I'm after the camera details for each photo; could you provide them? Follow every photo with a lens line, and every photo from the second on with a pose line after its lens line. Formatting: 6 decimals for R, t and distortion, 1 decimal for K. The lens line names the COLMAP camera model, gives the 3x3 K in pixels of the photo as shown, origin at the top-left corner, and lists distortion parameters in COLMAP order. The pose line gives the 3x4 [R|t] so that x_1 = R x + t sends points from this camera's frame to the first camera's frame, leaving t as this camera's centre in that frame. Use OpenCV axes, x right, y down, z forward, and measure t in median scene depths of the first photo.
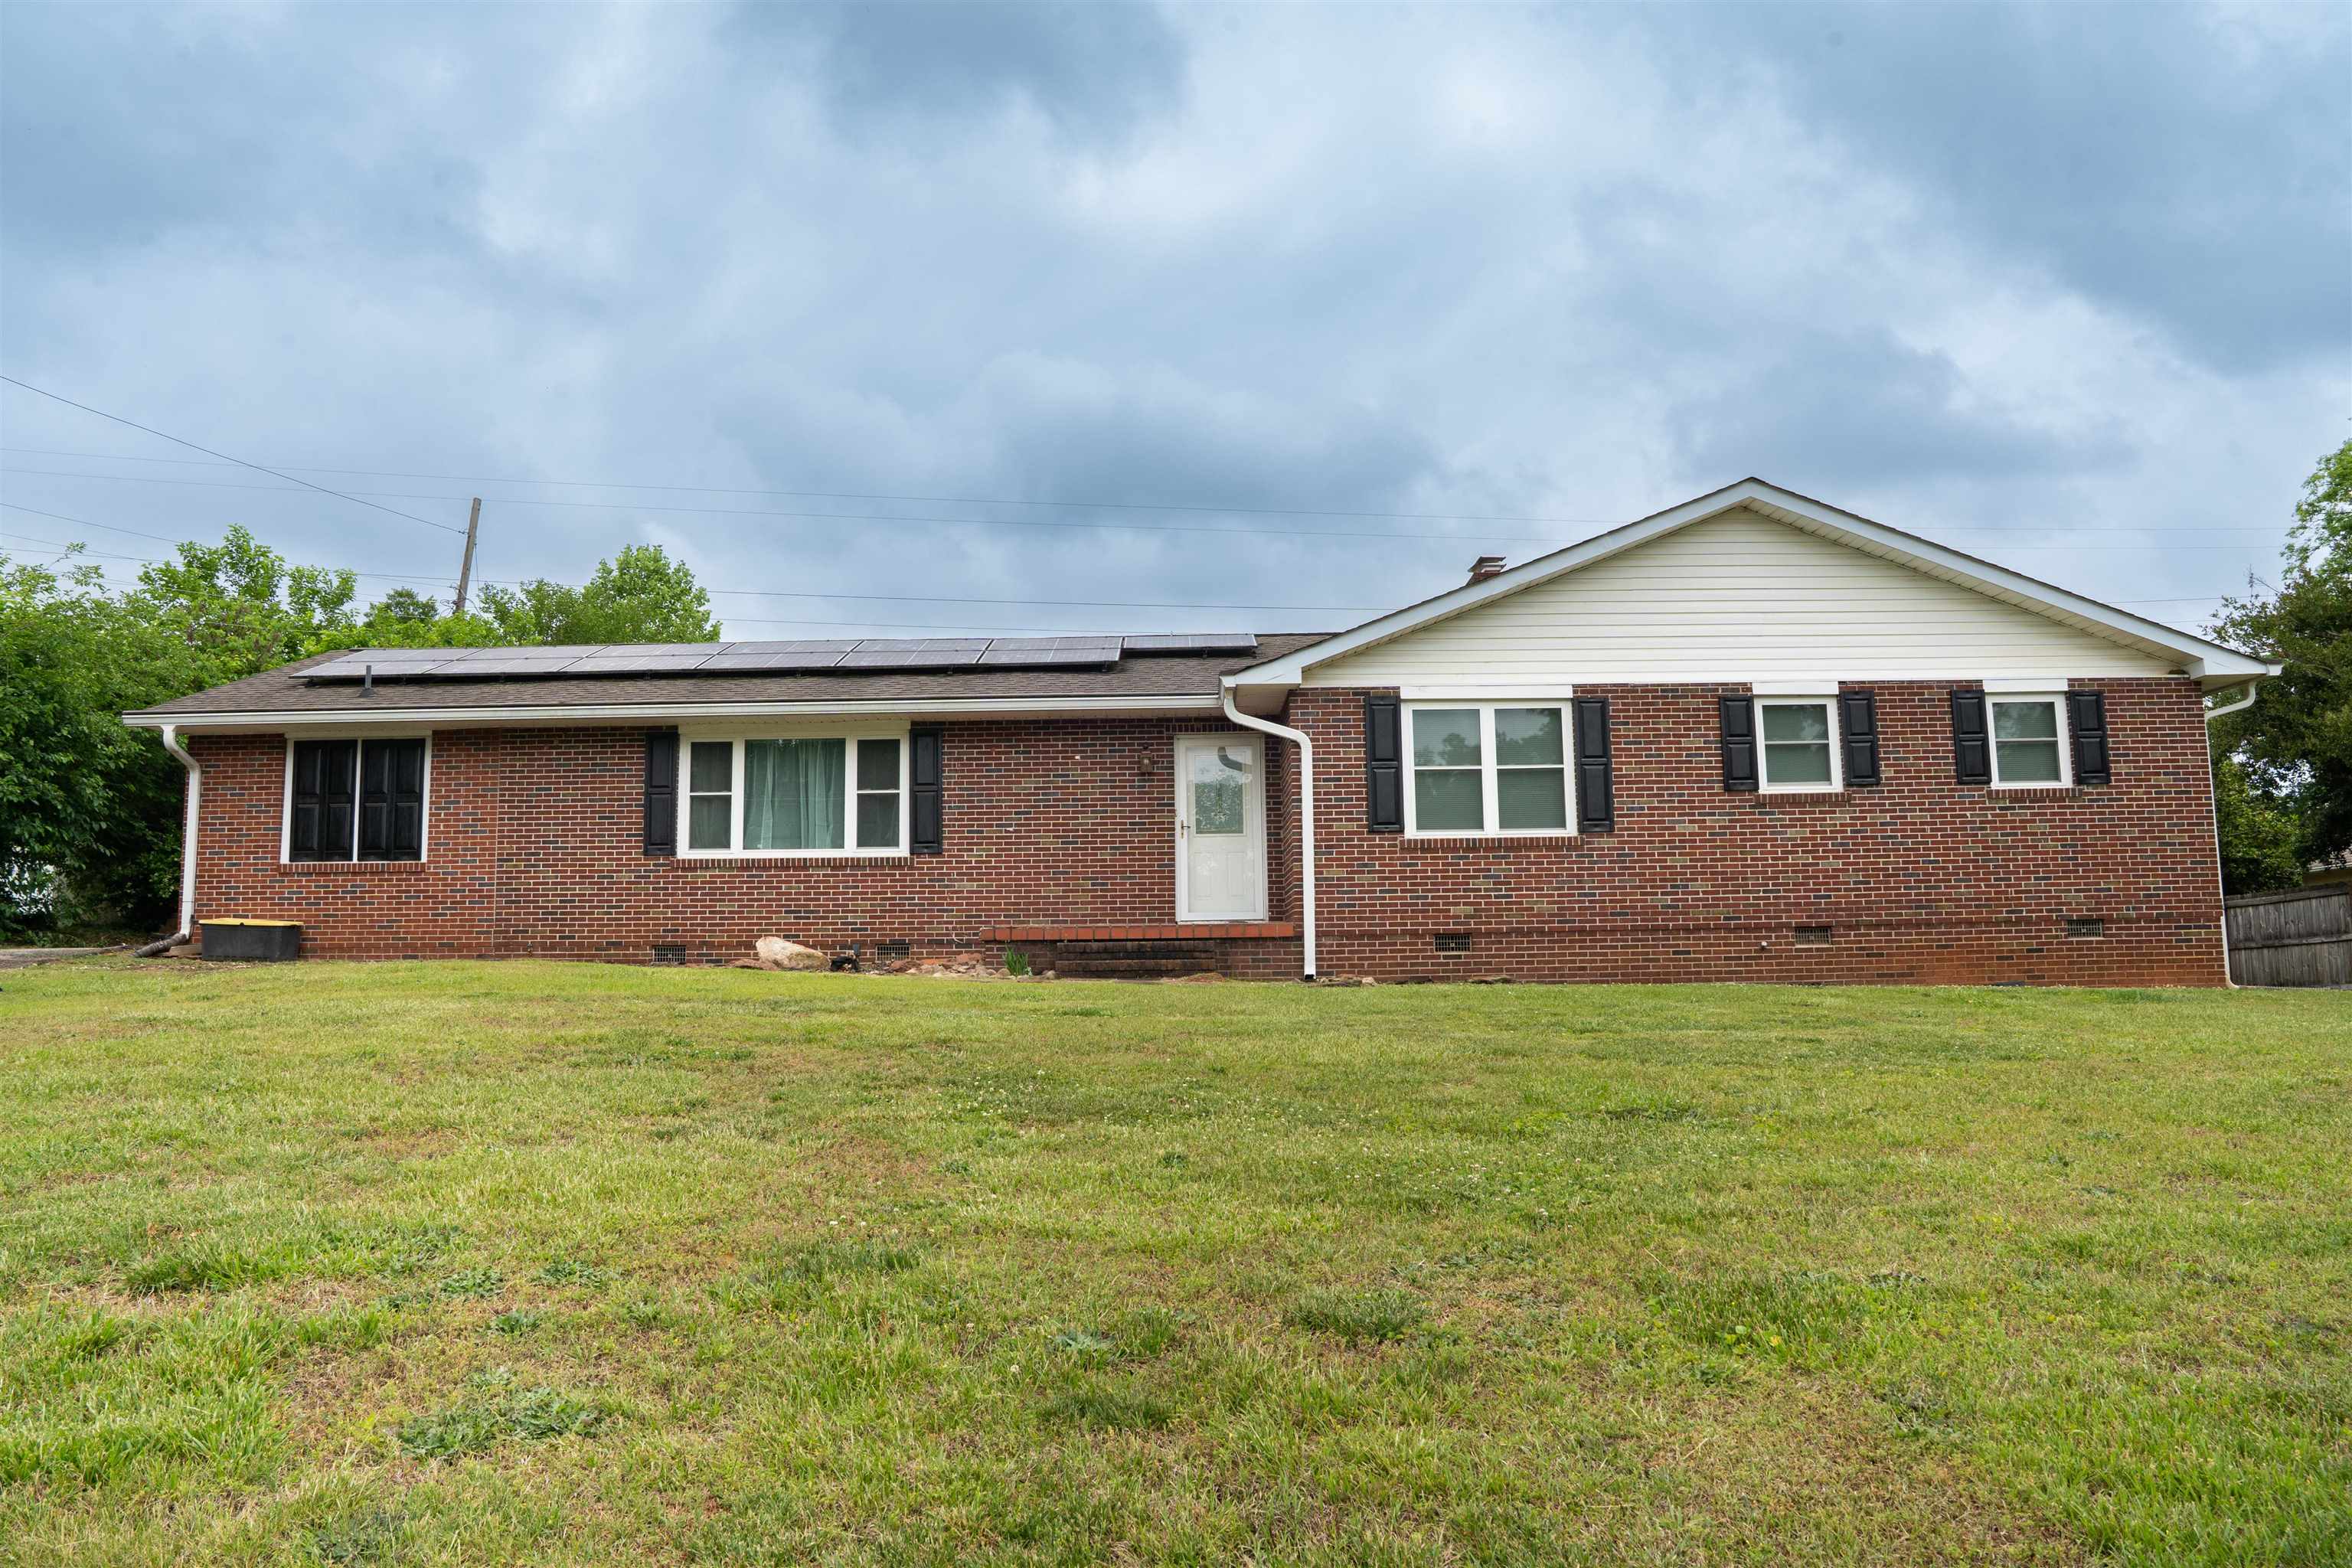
lens RADIAL K [[1608.3, 0, 1160.4], [0, 1608.3, 766.9], [0, 0, 1]] dist [-0.095995, 0.043284]
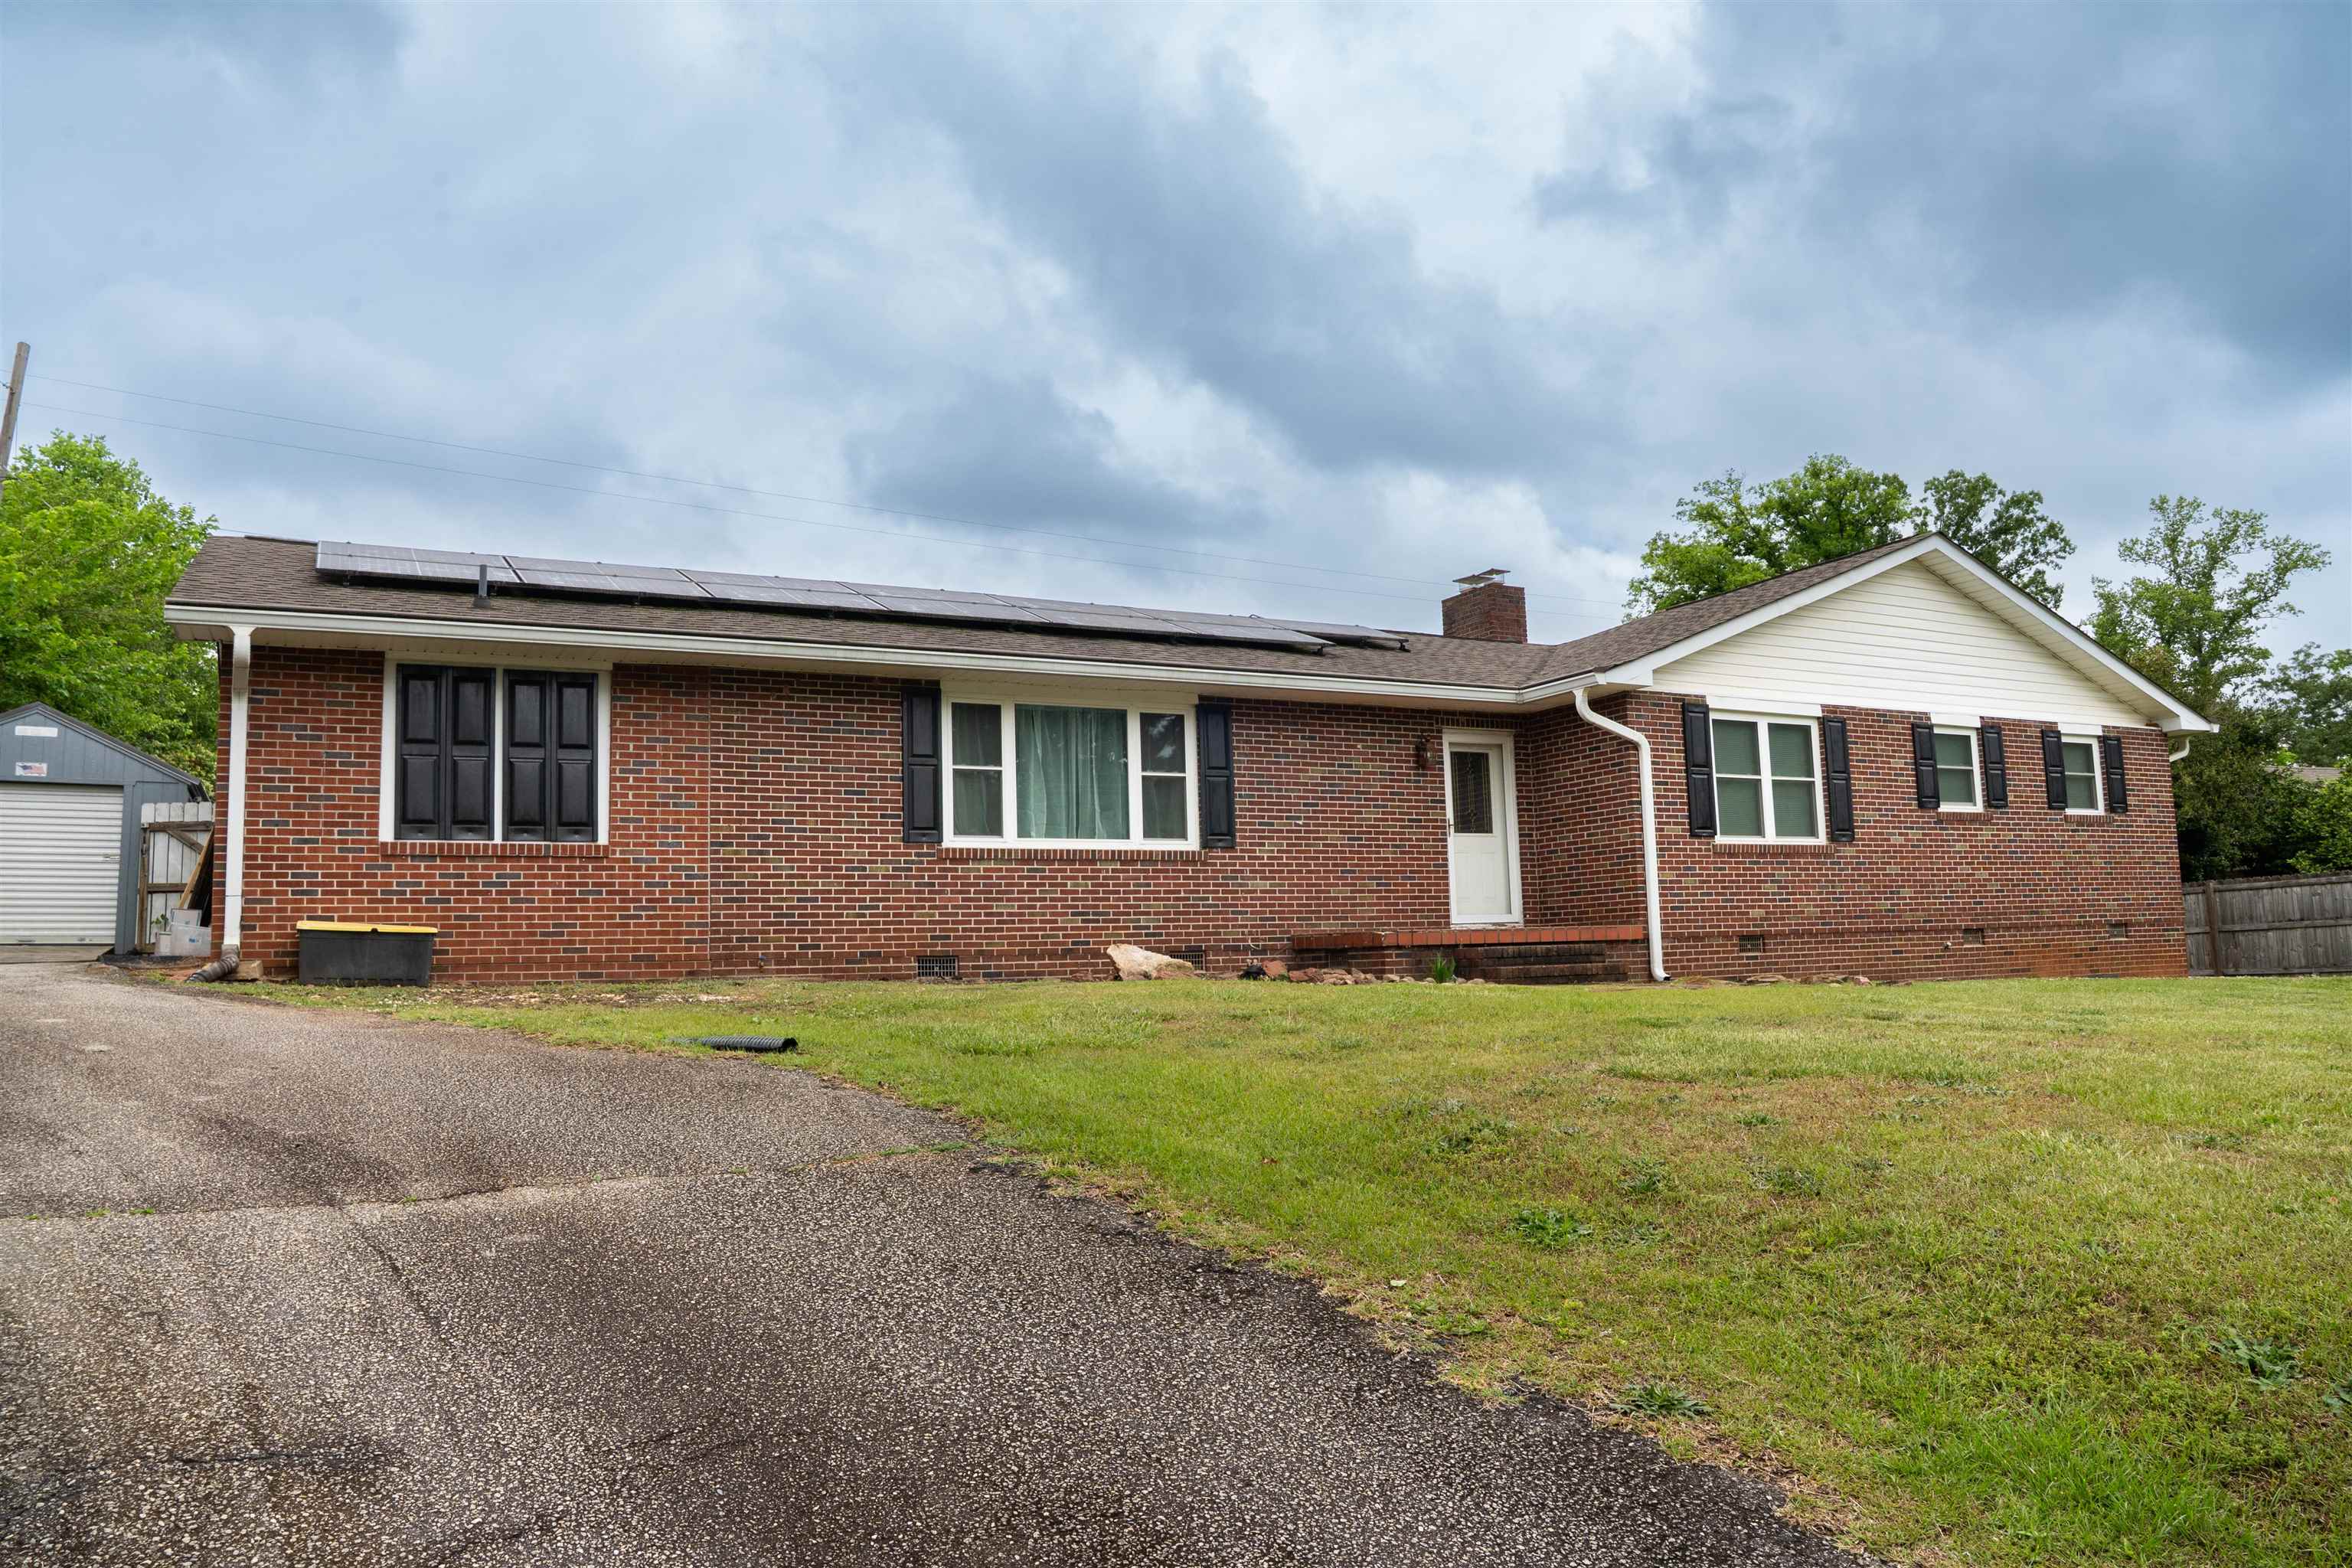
lens RADIAL K [[1608.3, 0, 1175.7], [0, 1608.3, 772.4], [0, 0, 1]] dist [-0.095995, 0.043284]
pose [[0.885858, 0.044985, 0.461770, -0.617216], [-0.045096, 0.998924, -0.010803, 0.025507], [-0.461760, -0.011254, 0.886934, 0.251992]]
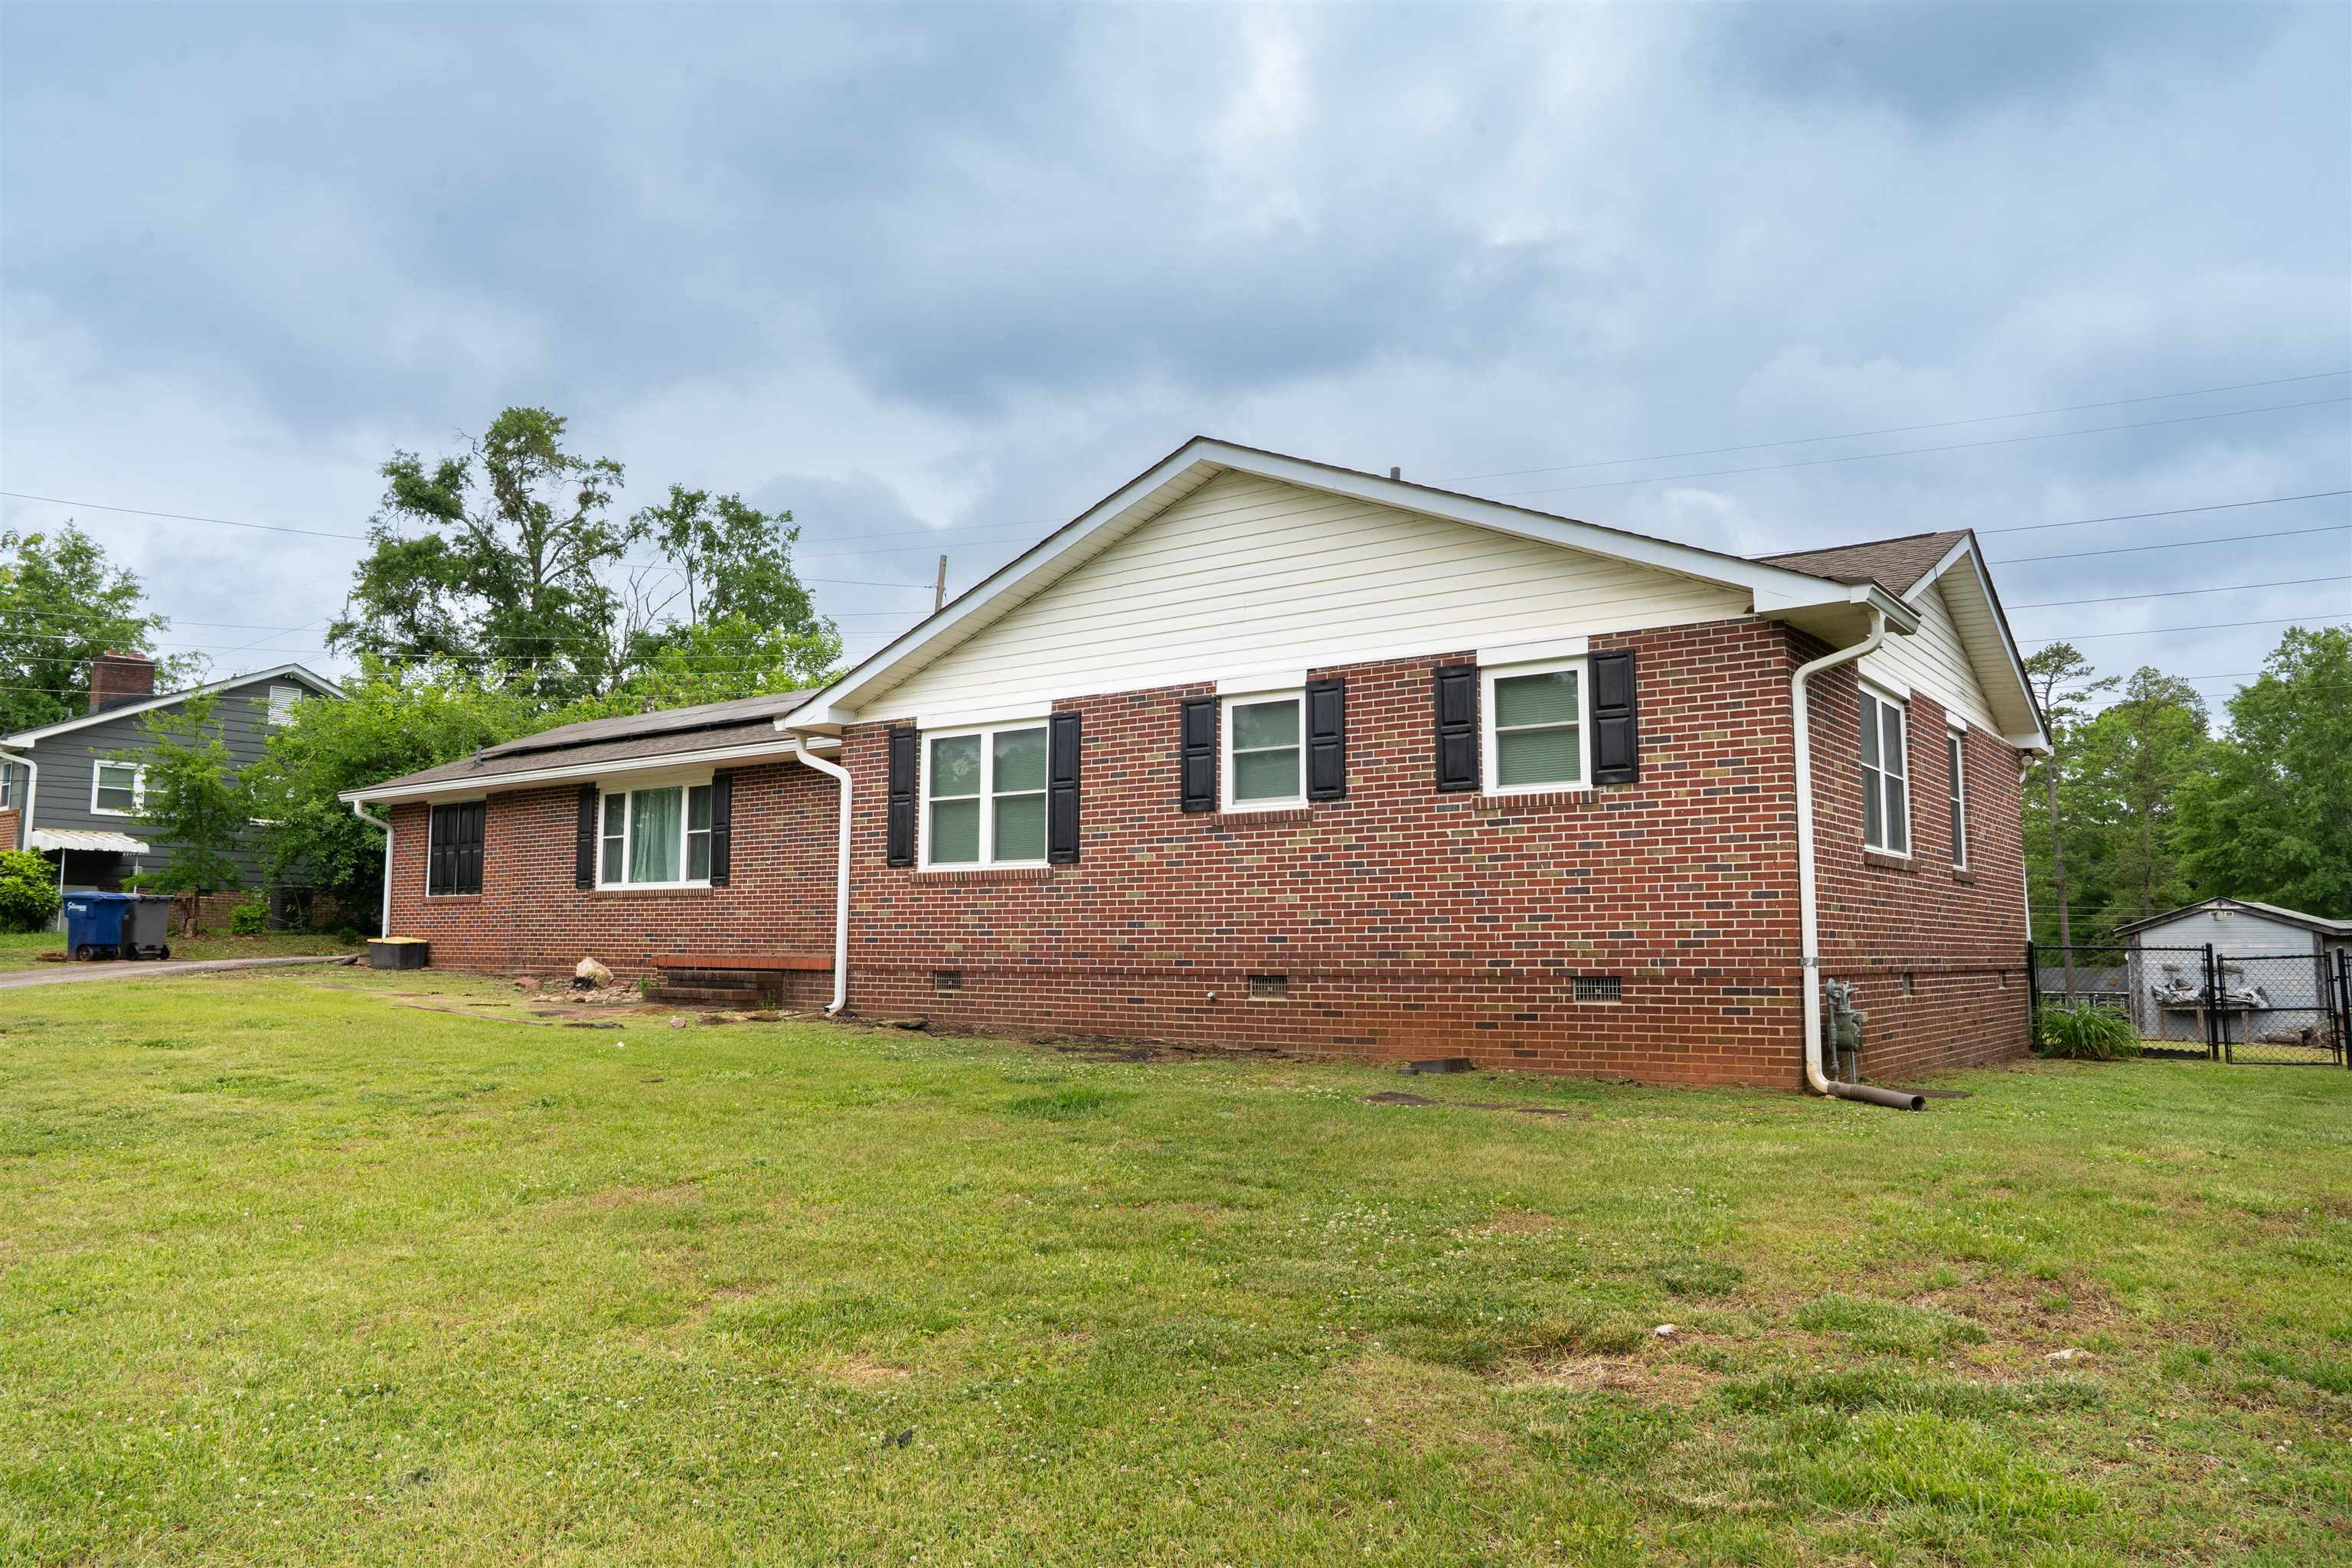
lens RADIAL K [[1608.3, 0, 1183.3], [0, 1608.3, 772.8], [0, 0, 1]] dist [-0.095995, 0.043284]
pose [[0.806331, -0.051198, -0.589245, 0.852839], [0.073803, 0.997170, 0.014351, -0.018205], [0.586842, -0.055060, 0.807827, 0.302902]]
